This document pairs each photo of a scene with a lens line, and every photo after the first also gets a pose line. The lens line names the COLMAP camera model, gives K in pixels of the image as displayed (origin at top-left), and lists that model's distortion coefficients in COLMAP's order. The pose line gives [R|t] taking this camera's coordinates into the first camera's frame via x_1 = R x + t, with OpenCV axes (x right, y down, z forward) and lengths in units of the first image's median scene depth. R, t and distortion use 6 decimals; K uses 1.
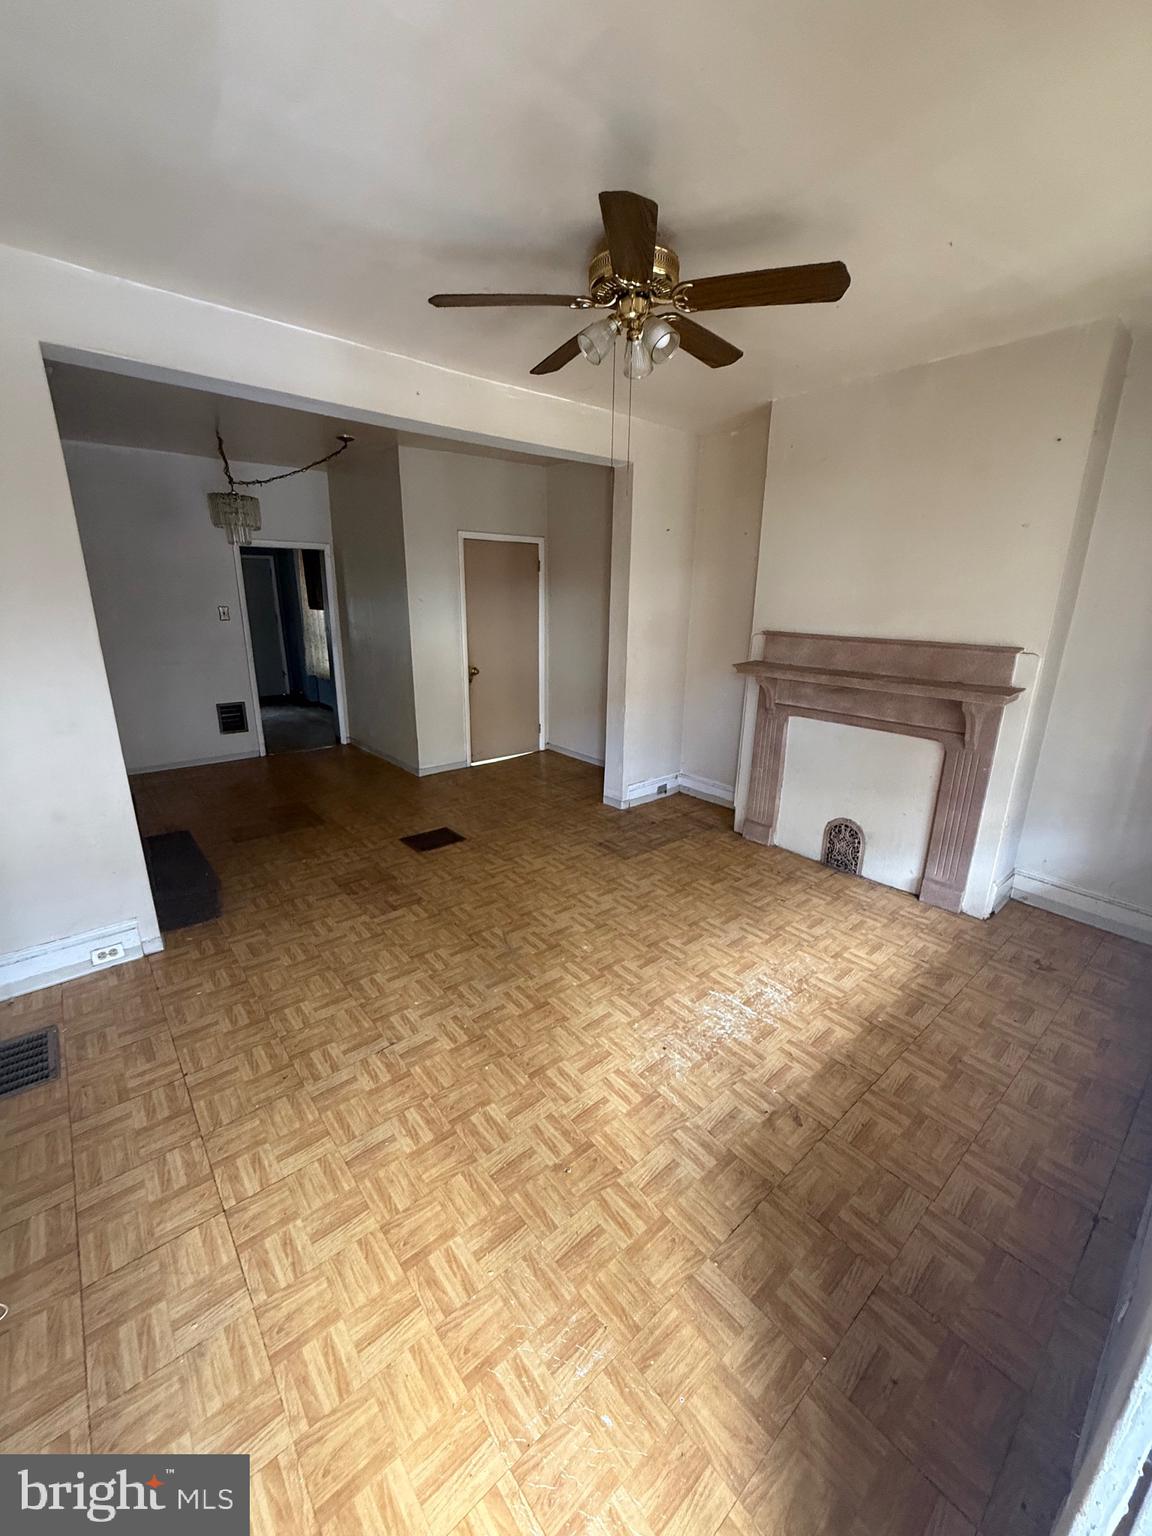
lens RADIAL K [[608.9, 0, 576.6], [0, 608.9, 765.7], [0, 0, 1]] dist [0.001444, 0.000405]
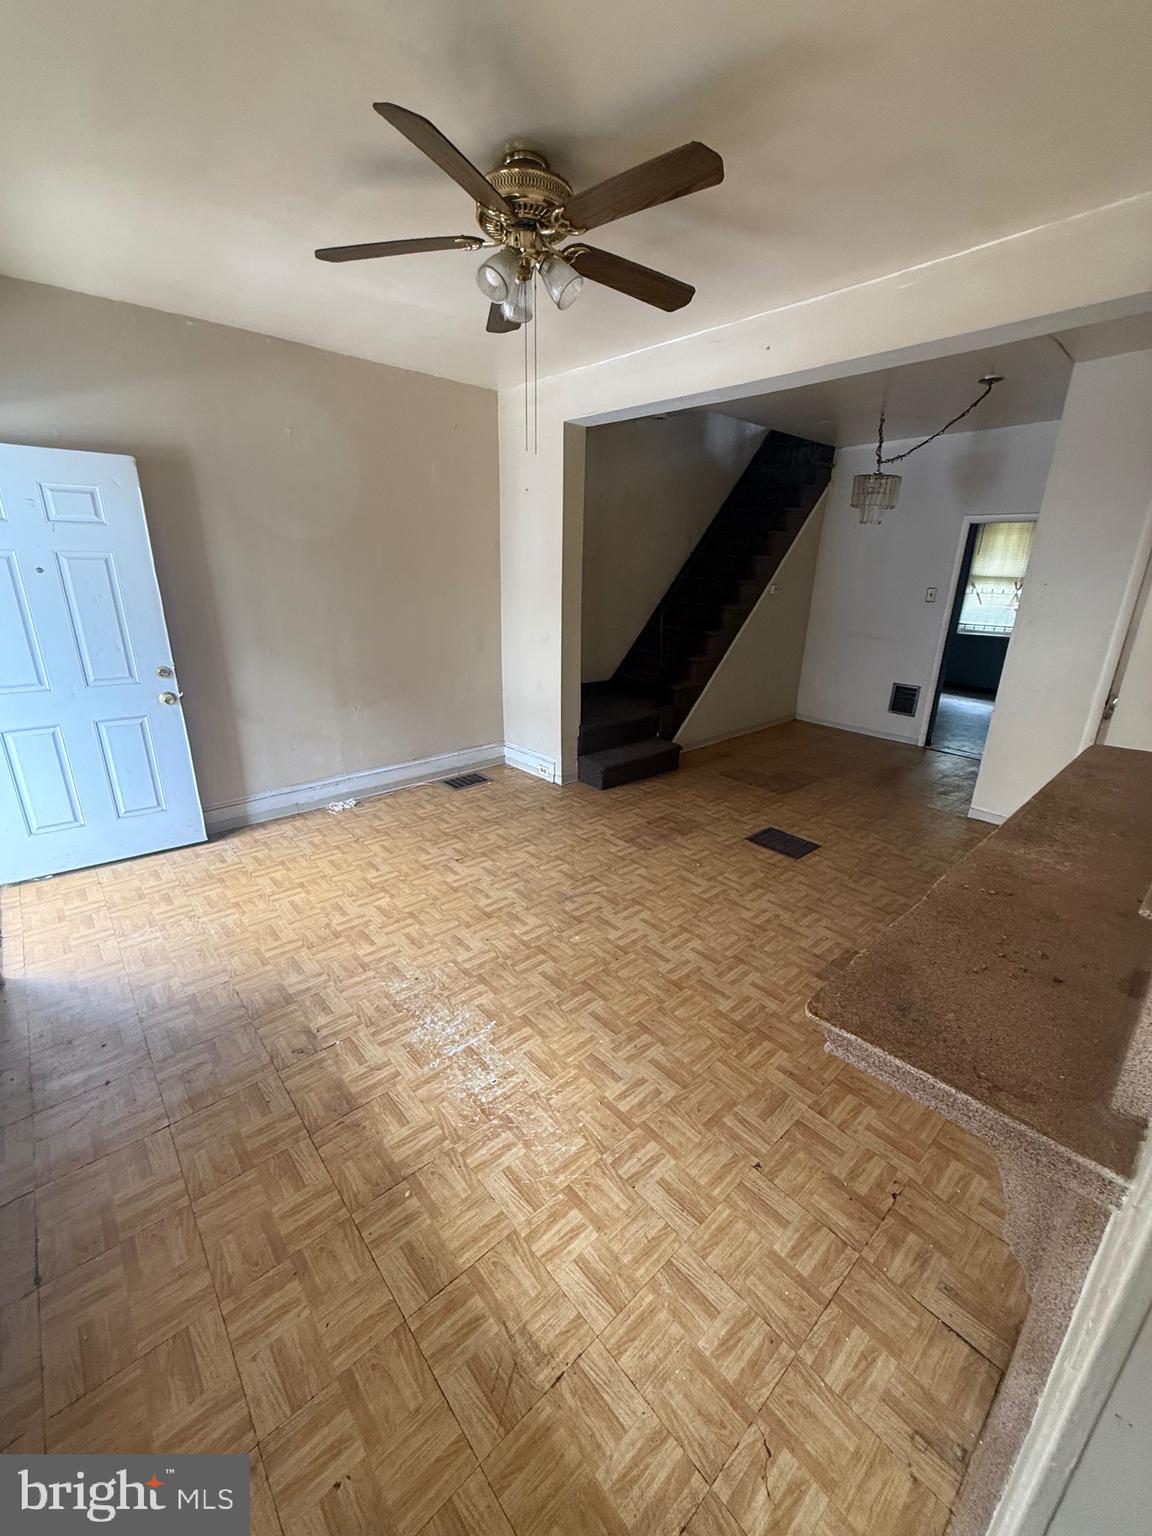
lens RADIAL K [[608.9, 0, 577.2], [0, 608.9, 767.8], [0, 0, 1]] dist [0.001444, 0.000405]
pose [[0.022739, 0.308401, -0.950985, 0.888147], [-0.293869, 0.911269, 0.288495, -0.231312], [0.955575, 0.272905, 0.111350, 0.871120]]
